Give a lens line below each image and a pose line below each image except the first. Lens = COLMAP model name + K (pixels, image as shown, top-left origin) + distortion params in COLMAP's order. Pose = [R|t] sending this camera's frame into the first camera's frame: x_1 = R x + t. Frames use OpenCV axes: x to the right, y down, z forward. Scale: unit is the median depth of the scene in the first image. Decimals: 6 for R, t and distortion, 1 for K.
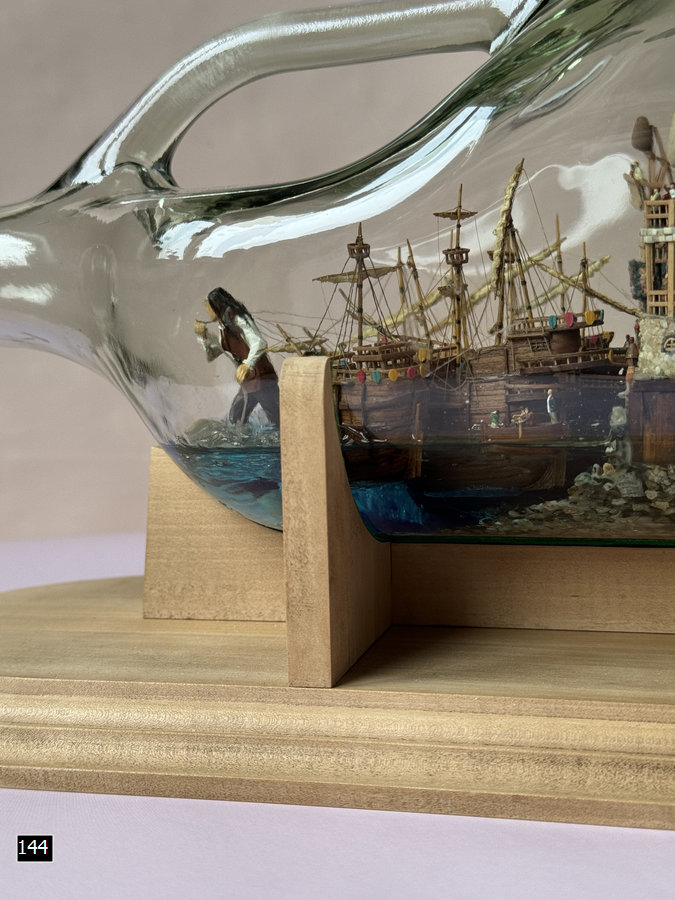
lens RADIAL K [[1382.2, 0, 332.4], [0, 1382.2, 450.3], [0, 0, 1]] dist [0.029686, 0.000000]
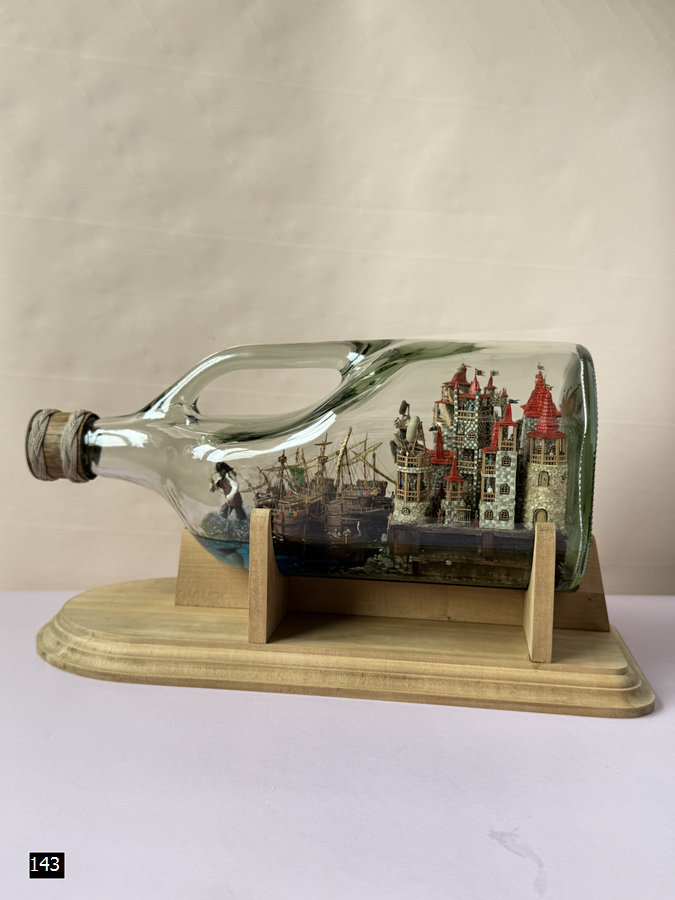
lens RADIAL K [[955.3, 0, 344.4], [0, 955.3, 445.2], [0, 0, 1]] dist [0.101402, 0.000000]
pose [[0.992776, 0.038379, 0.113675, -0.068521], [-0.038646, 0.999253, 0.000152, -0.184280], [-0.113584, -0.004544, 0.993518, -0.704364]]
